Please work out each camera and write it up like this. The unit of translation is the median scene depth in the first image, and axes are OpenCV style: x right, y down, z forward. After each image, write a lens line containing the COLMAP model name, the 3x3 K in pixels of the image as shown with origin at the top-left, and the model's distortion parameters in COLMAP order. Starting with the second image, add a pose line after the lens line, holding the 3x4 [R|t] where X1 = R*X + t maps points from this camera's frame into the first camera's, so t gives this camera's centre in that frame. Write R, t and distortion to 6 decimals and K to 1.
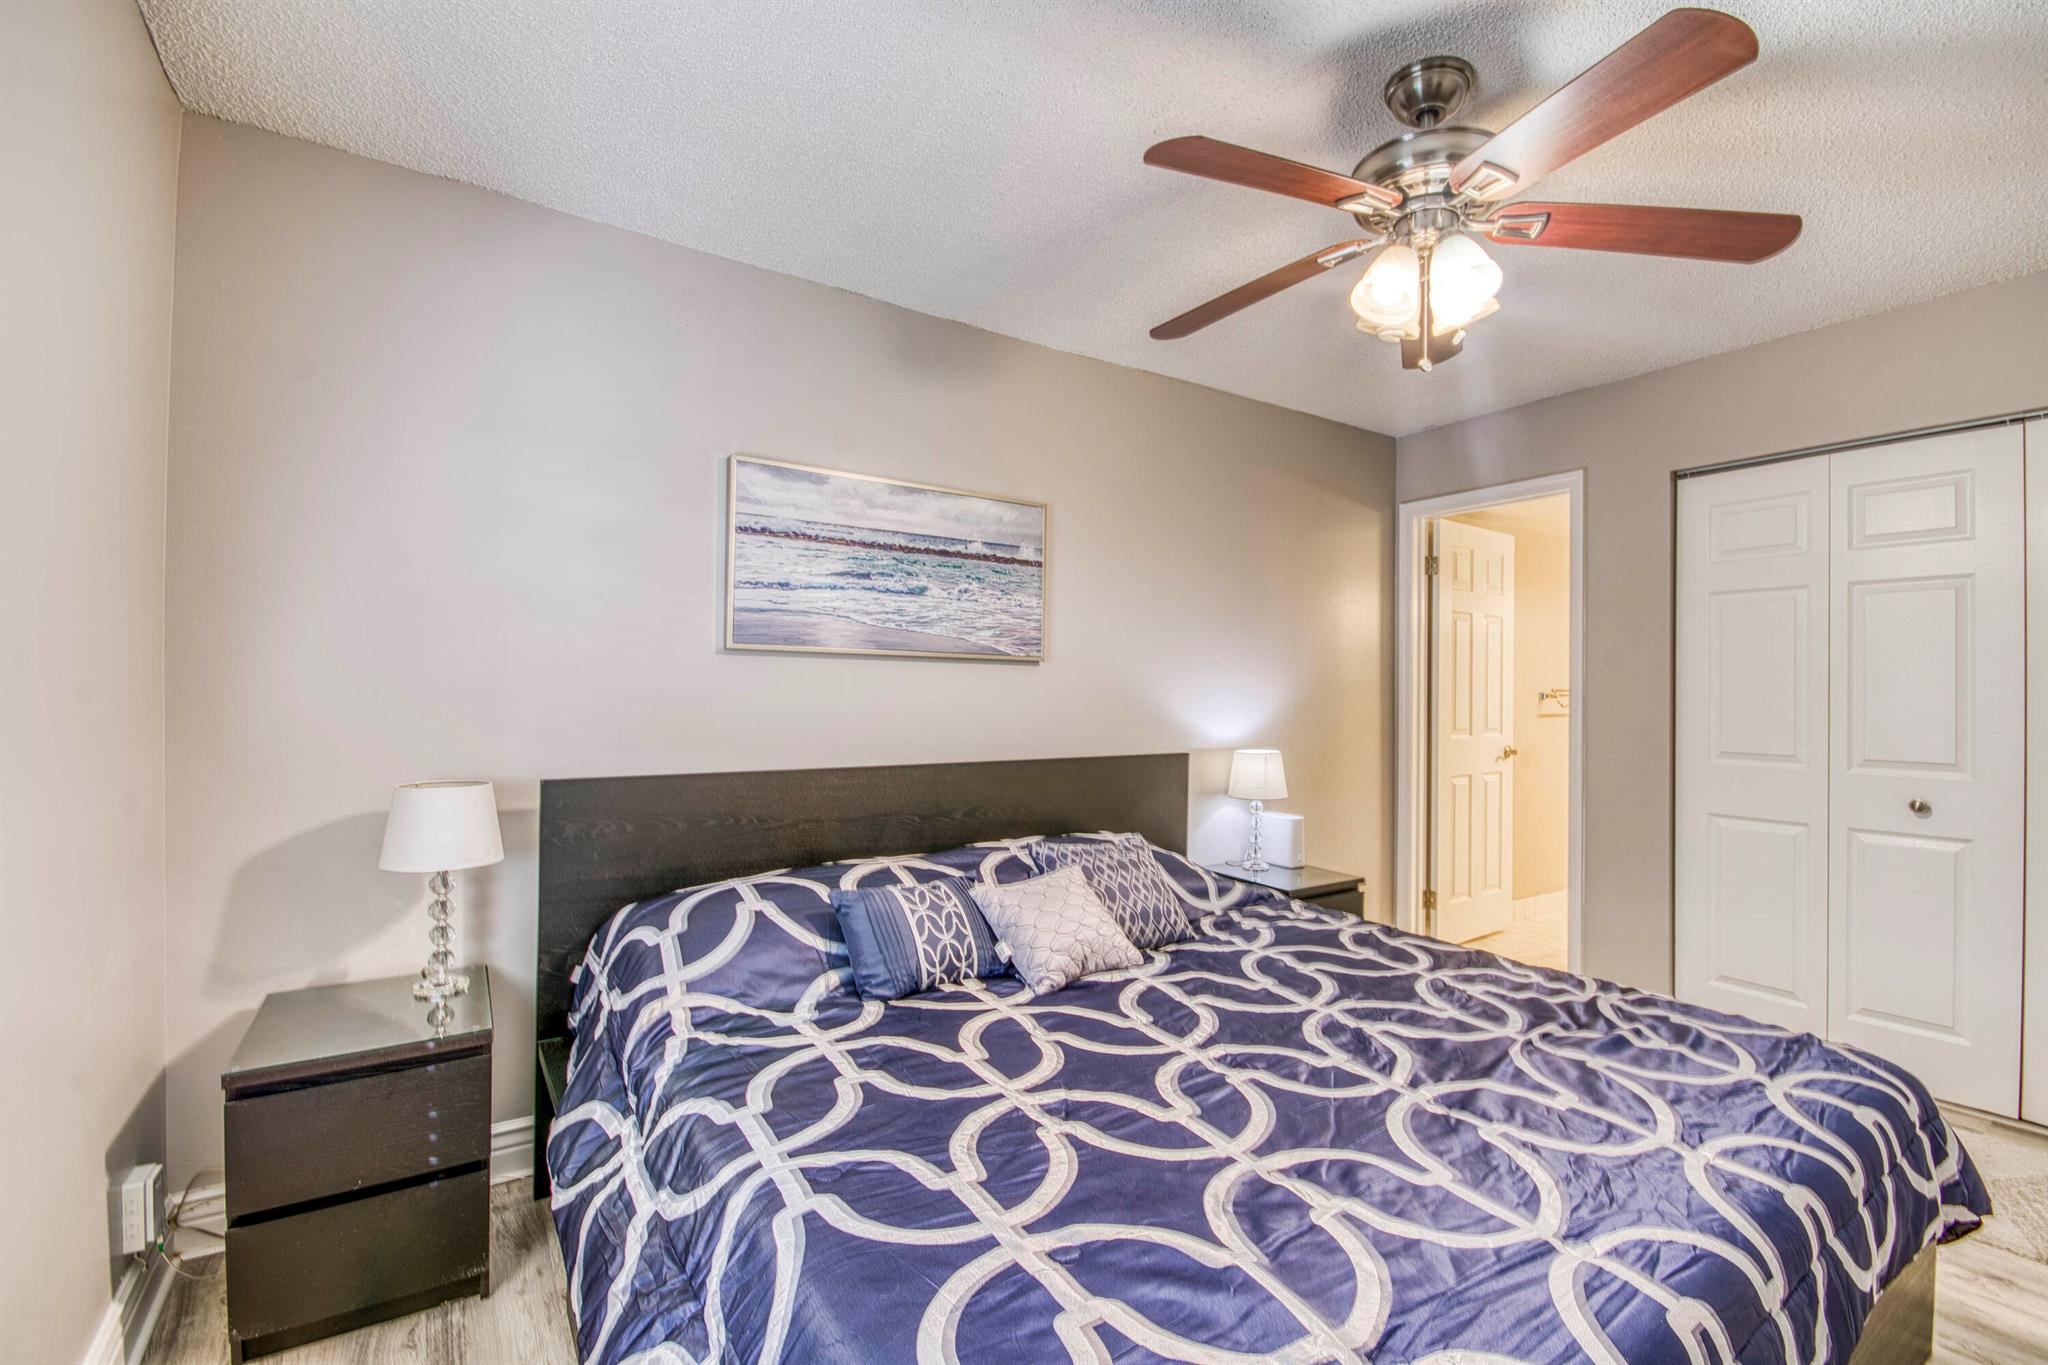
lens RADIAL K [[904.5, 0, 1084.8], [0, 904.5, 684.0], [0, 0, 1]] dist [-0.002736, 0.000258]
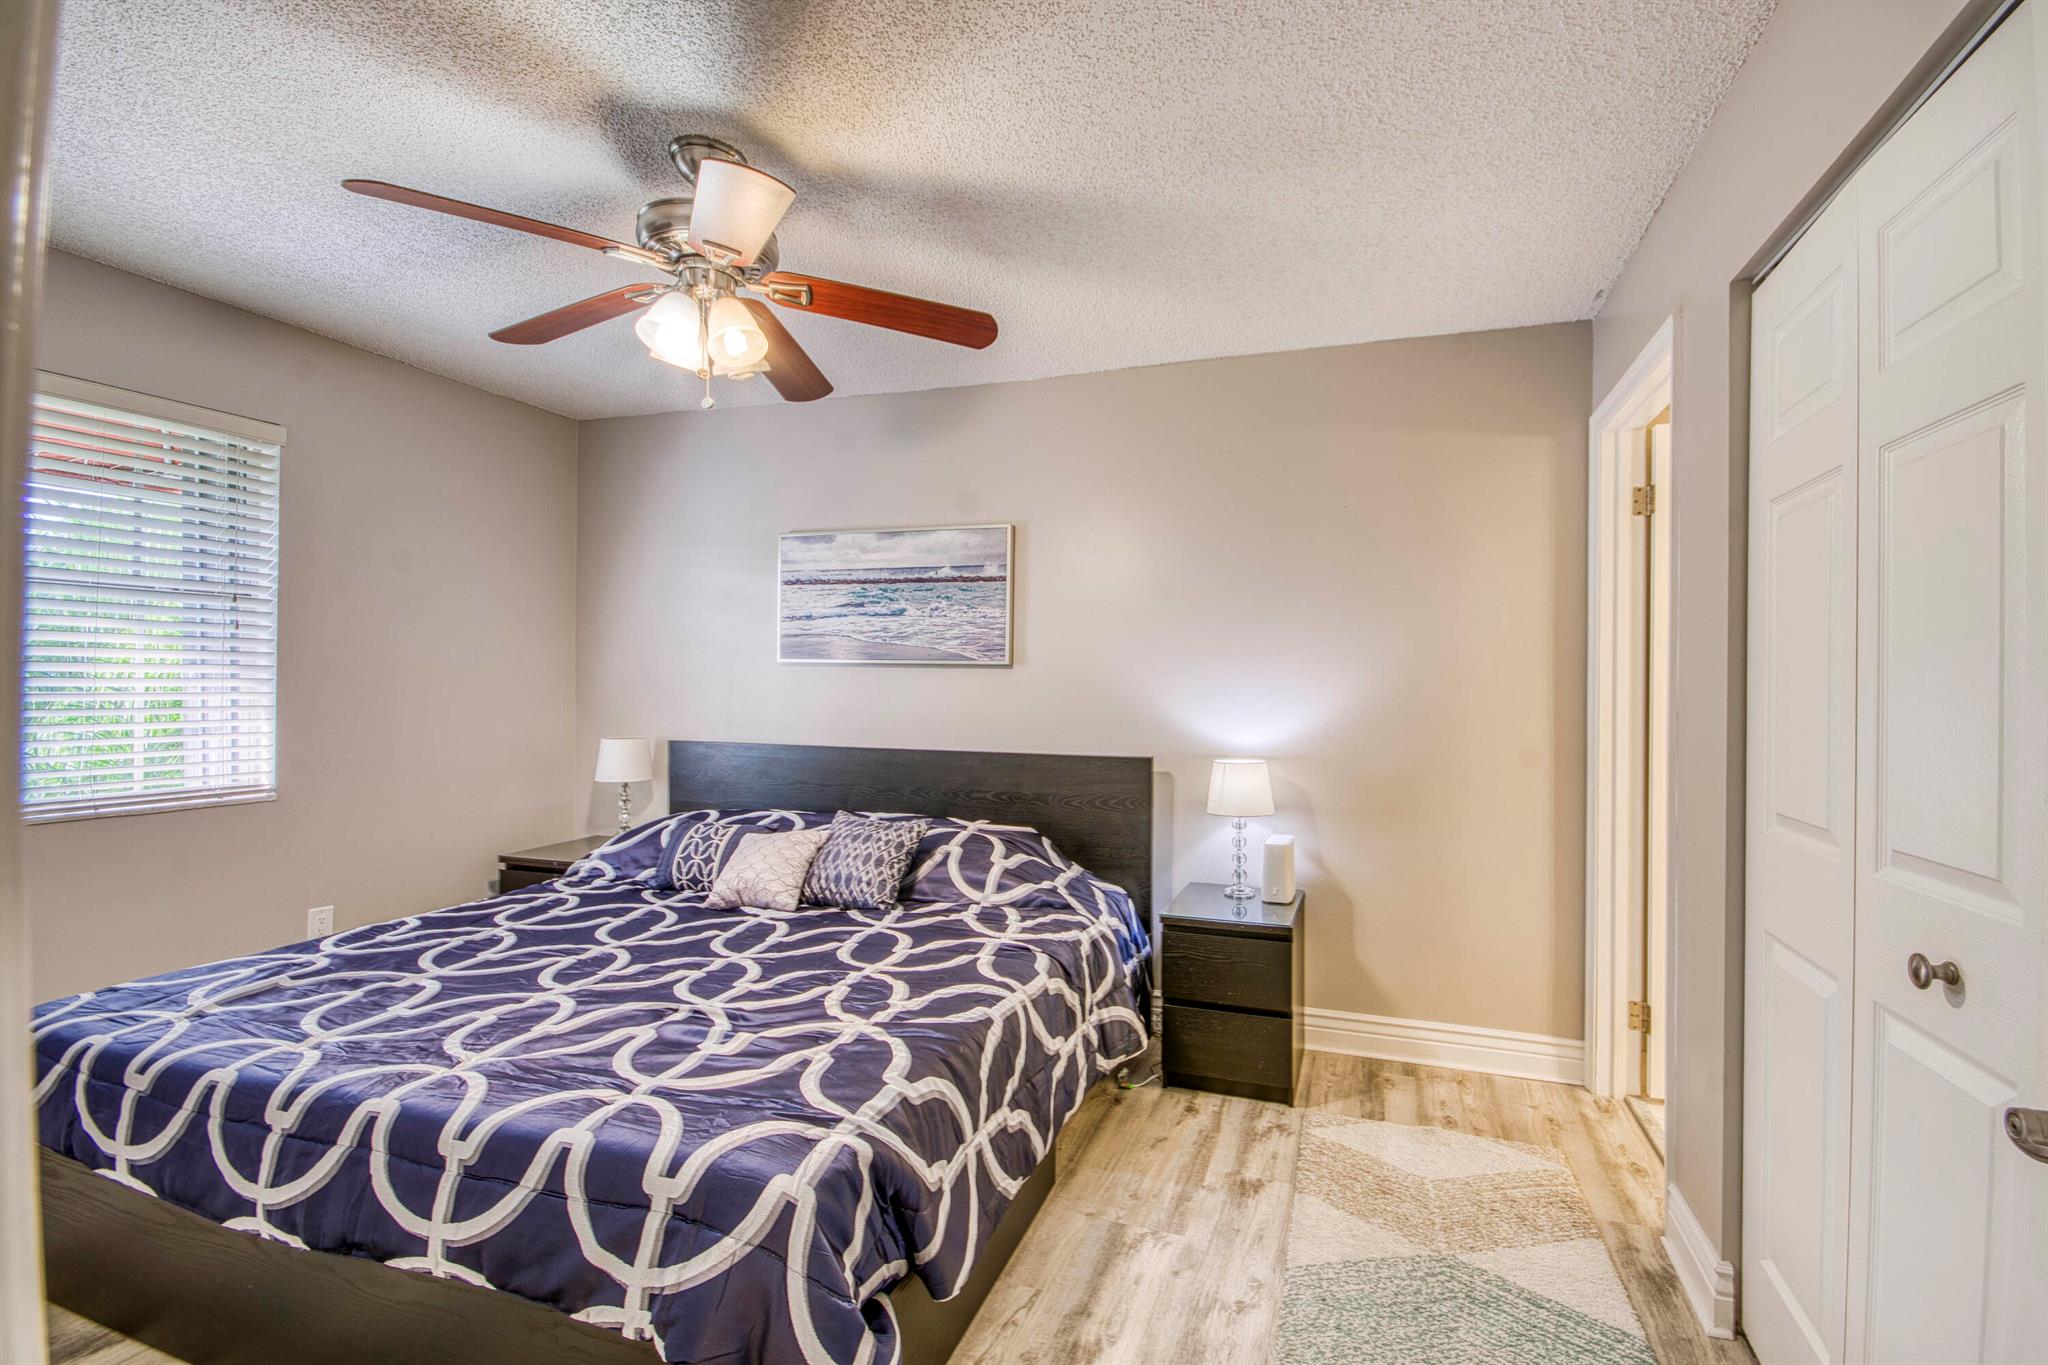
lens RADIAL K [[904.5, 0, 1084.8], [0, 904.5, 684.0], [0, 0, 1]] dist [-0.002736, 0.000258]
pose [[0.607963, -0.005662, -0.793946, 0.985654], [0.002331, 0.999983, -0.005346, 0.005678], [0.793962, 0.001400, 0.607965, 0.430612]]
